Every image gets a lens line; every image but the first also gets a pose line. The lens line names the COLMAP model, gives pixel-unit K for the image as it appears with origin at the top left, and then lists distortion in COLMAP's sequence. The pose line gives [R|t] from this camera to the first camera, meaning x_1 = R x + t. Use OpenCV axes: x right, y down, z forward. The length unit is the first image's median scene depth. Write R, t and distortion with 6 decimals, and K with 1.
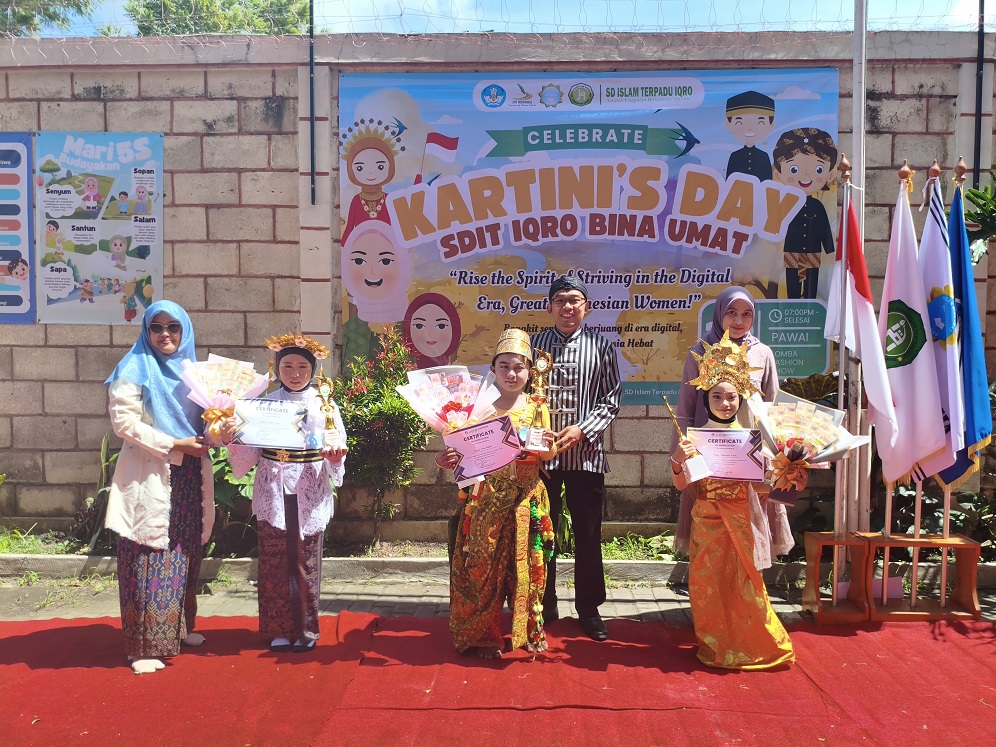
lens RADIAL K [[753.5, 0, 500.4], [0, 753.5, 379.2], [0, 0, 1]] dist [0.035638, -0.064433]
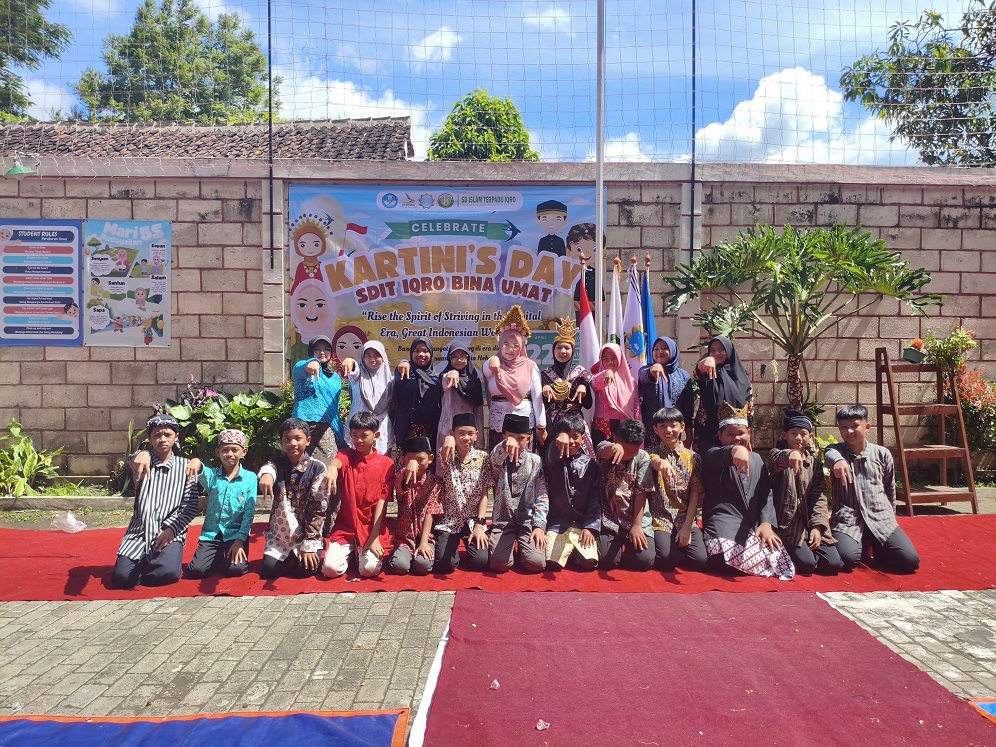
lens RADIAL K [[753.5, 0, 502.3], [0, 753.5, 376.1], [0, 0, 1]] dist [0.035638, -0.064433]
pose [[0.997878, -0.004388, 0.064962, 0.119632], [0.005779, 0.999758, -0.021230, 0.023083], [-0.064854, 0.021561, 0.997662, -0.563039]]
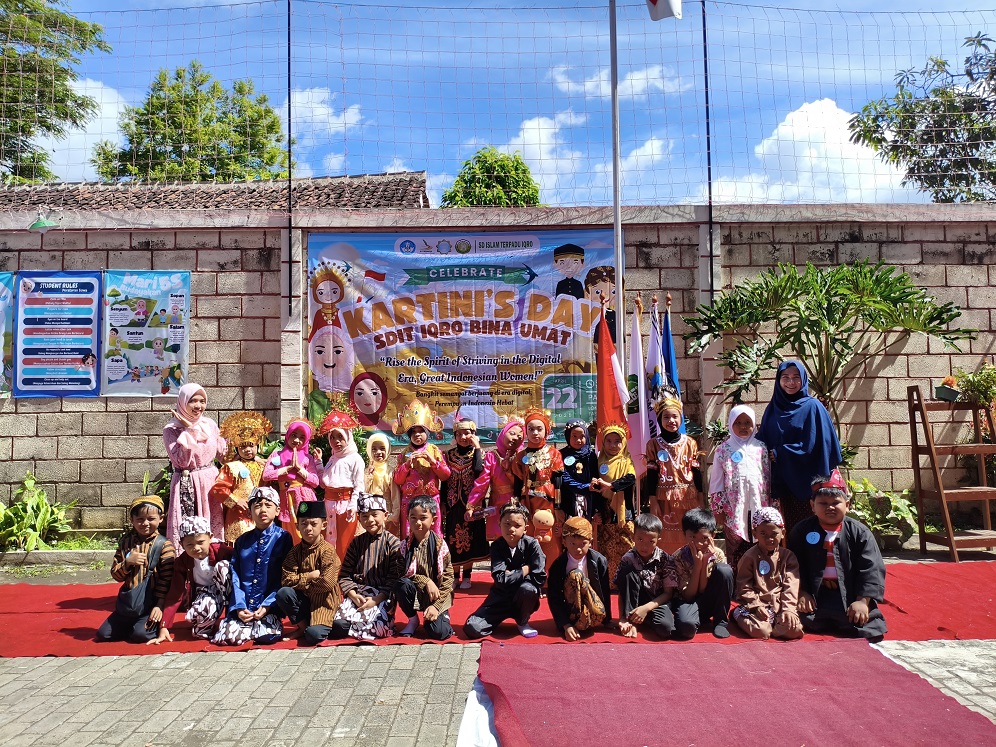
lens RADIAL K [[753.5, 0, 498.0], [0, 753.5, 366.8], [0, 0, 1]] dist [0.035638, -0.064433]
pose [[0.998949, -0.014131, 0.043603, 0.106667], [0.018709, 0.994144, -0.106434, 0.042426], [-0.041844, 0.107138, 0.993363, -0.533077]]
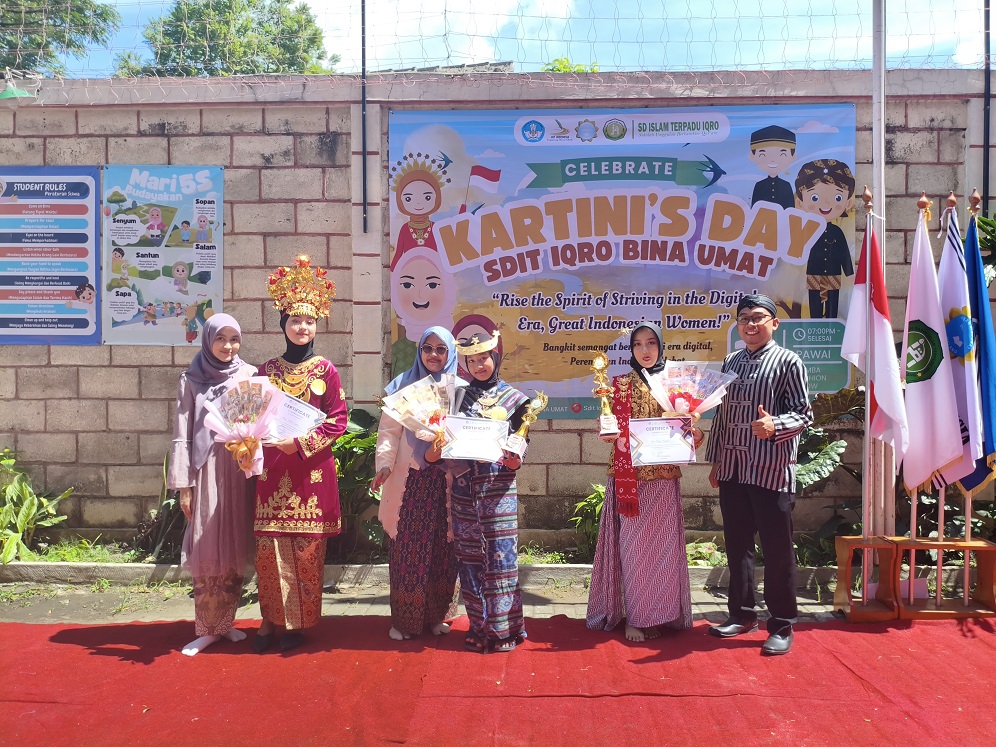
lens RADIAL K [[753.5, 0, 499.0], [0, 753.5, 376.1], [0, 0, 1]] dist [0.035638, -0.064433]
pose [[0.999989, -0.004616, 0.000521, -0.059502], [0.004629, 0.999631, -0.026774, 0.001162], [-0.000397, 0.026776, 0.999641, -0.061410]]
